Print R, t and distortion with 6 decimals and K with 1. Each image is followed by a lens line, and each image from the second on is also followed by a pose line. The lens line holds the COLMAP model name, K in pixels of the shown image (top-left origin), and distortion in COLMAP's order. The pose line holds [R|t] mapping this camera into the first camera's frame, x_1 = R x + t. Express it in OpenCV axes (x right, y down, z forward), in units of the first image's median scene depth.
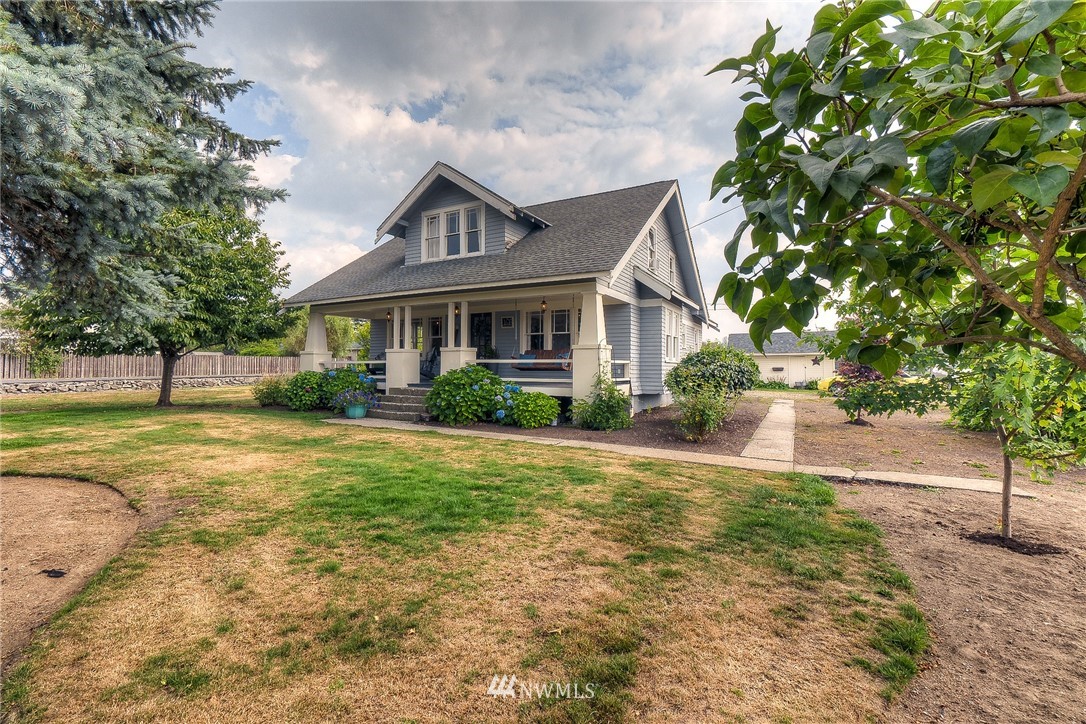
lens RADIAL K [[474.8, 0, 543.3], [0, 474.8, 363.1], [0, 0, 1]] dist [-0.000270, -0.000141]
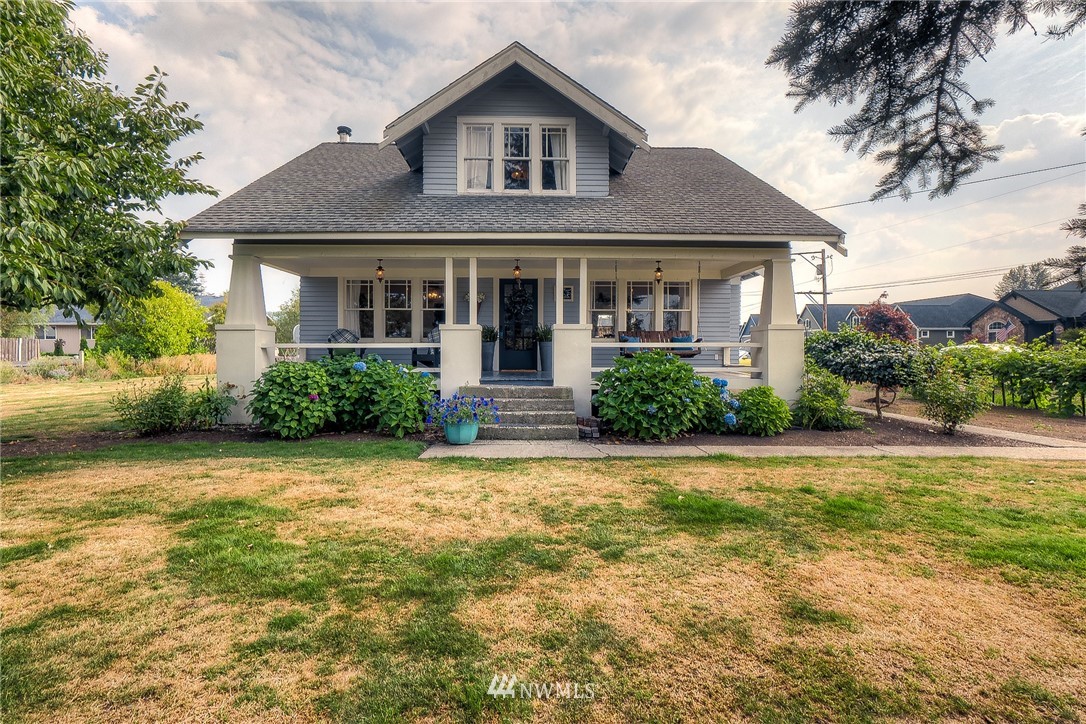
lens RADIAL K [[474.8, 0, 543.0], [0, 474.8, 361.5], [0, 0, 1]] dist [-0.000270, -0.000141]
pose [[0.864773, -0.014182, 0.501962, -0.516288], [0.000148, 0.999608, 0.027987, 0.000819], [-0.502162, -0.024128, 0.864437, 0.393325]]
